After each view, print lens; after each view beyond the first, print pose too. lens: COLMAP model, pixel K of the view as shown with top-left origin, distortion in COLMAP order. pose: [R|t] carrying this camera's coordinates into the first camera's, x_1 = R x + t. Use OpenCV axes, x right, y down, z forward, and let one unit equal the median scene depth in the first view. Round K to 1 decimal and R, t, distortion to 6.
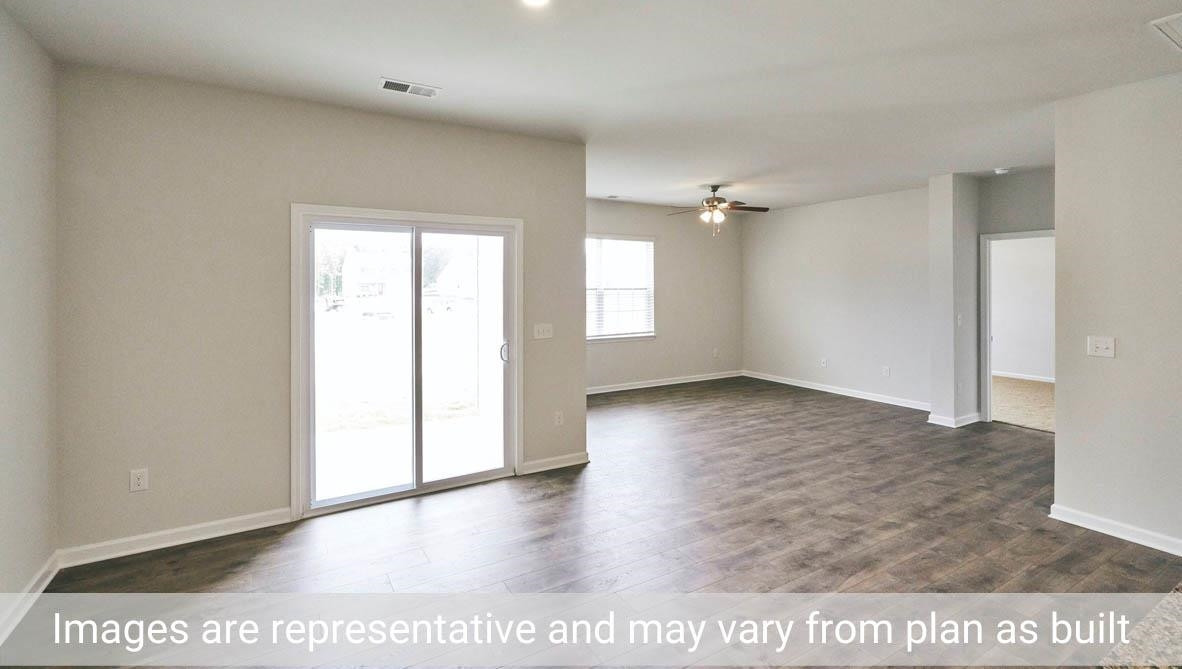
lens RADIAL K [[531.0, 0, 592.5], [0, 531.0, 303.5], [0, 0, 1]] dist [0.005158, 0.001607]
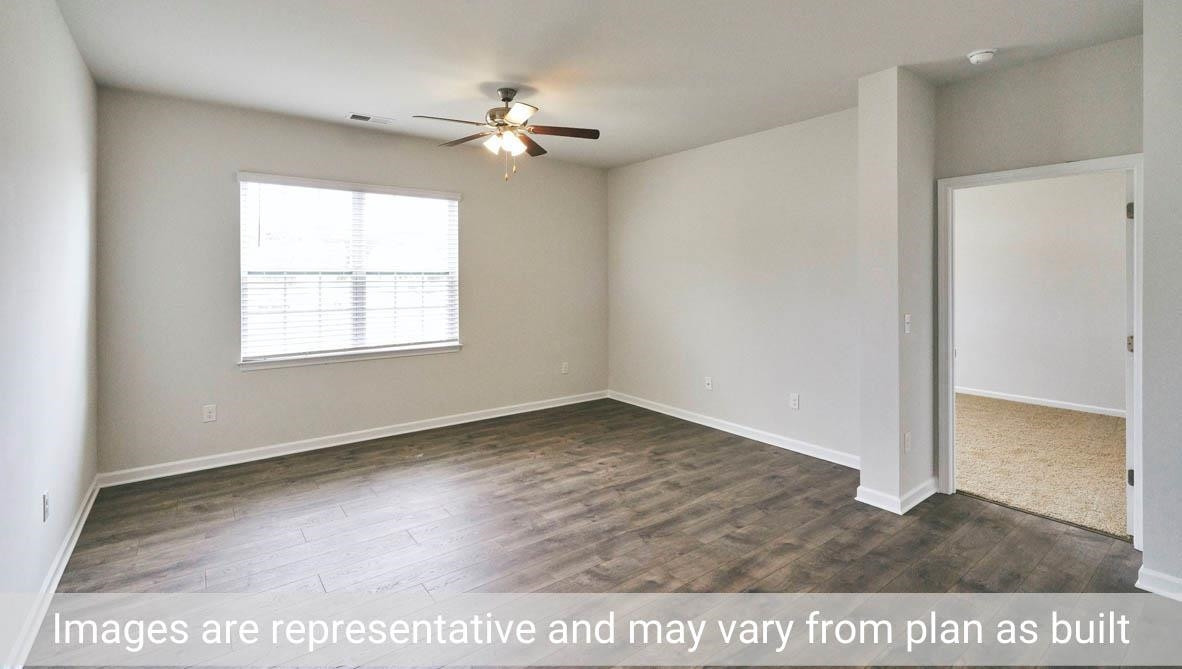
lens RADIAL K [[531.0, 0, 592.5], [0, 531.0, 298.6], [0, 0, 1]] dist [0.005158, 0.001607]
pose [[0.992960, -0.000298, 0.118453, 0.254863], [0.000135, 0.999999, 0.001391, 0.002830], [-0.118454, -0.001365, 0.992959, 0.423446]]
